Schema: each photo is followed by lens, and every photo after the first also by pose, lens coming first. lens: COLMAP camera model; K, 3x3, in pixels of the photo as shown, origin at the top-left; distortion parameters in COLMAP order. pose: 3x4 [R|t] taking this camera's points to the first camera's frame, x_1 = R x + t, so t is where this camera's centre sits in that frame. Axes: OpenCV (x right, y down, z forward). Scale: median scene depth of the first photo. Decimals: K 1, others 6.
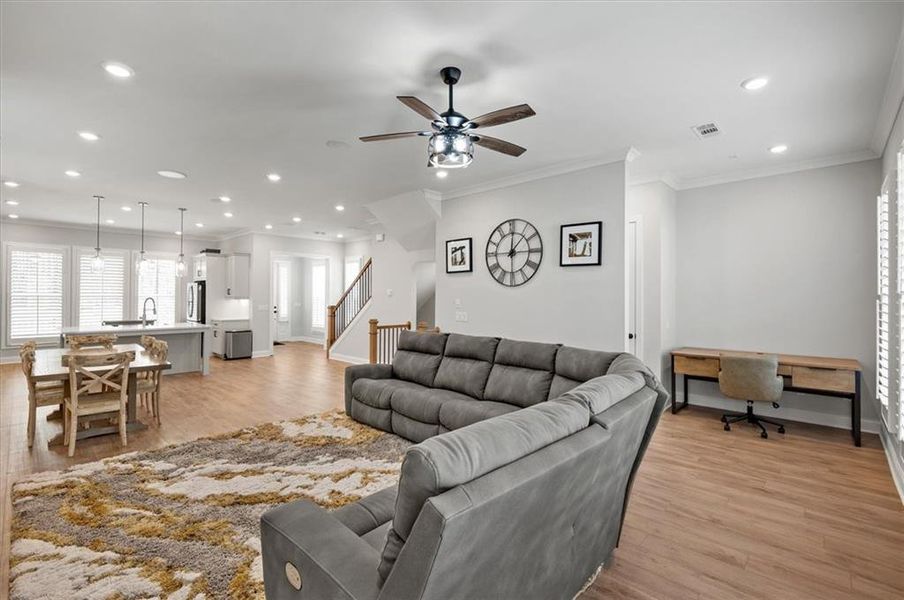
lens RADIAL K [[416.2, 0, 452.0], [0, 416.2, 300.0], [0, 0, 1]] dist [0.000985, 0.000129]
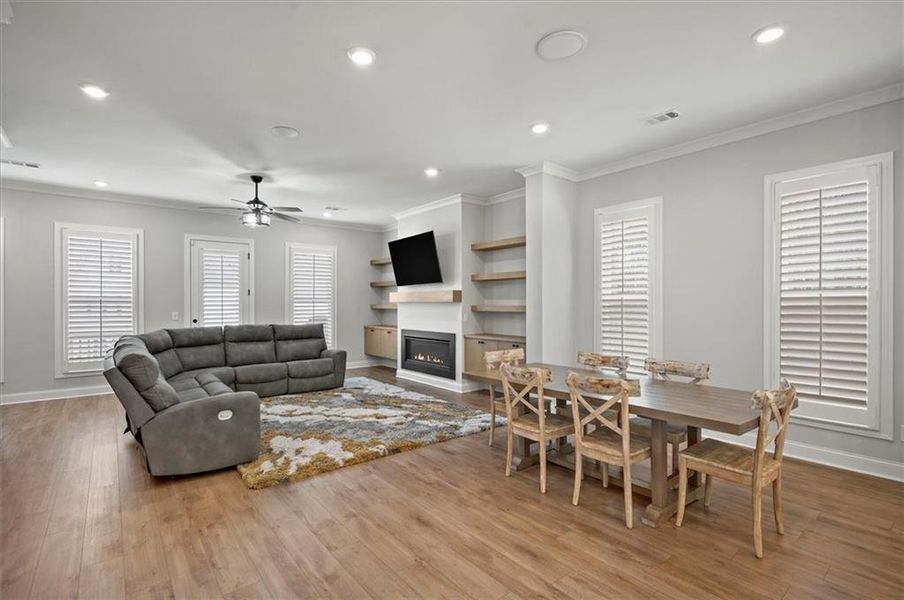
lens RADIAL K [[438.8, 0, 452.0], [0, 438.8, 300.0], [0, 0, 1]] dist [0.001568, 0.000548]
pose [[-0.990922, -0.007542, 0.134229, -1.020050], [-0.007727, 0.999970, -0.000859, -0.003088], [-0.134219, -0.001888, -0.990950, 2.535999]]
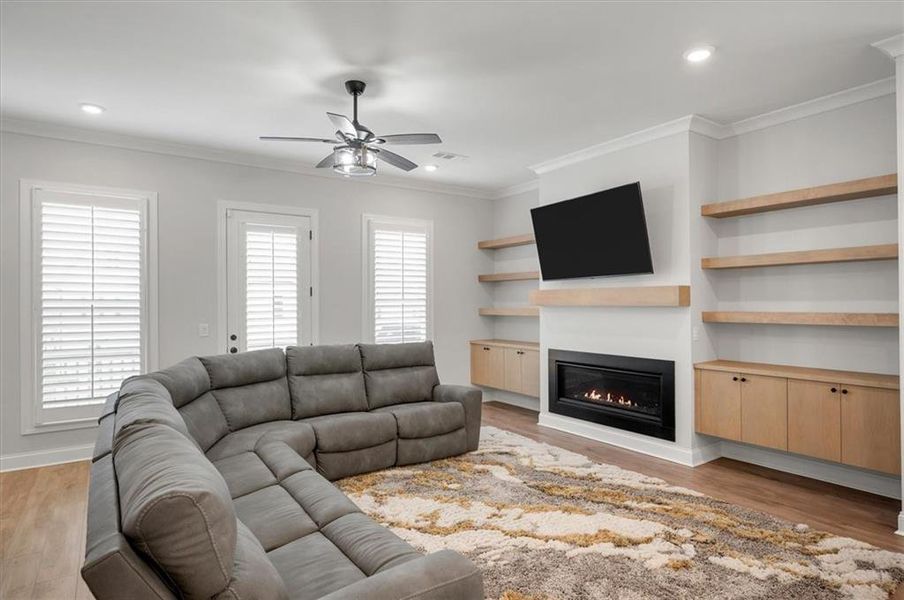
lens RADIAL K [[522.5, 0, 452.7], [0, 522.5, 293.6], [0, 0, 1]] dist [0.002332, 0.000304]
pose [[-0.977745, 0.000794, 0.209793, -0.458389], [-0.001312, 0.999950, -0.009899, -0.013944], [-0.209791, -0.009954, -0.977696, 1.984634]]
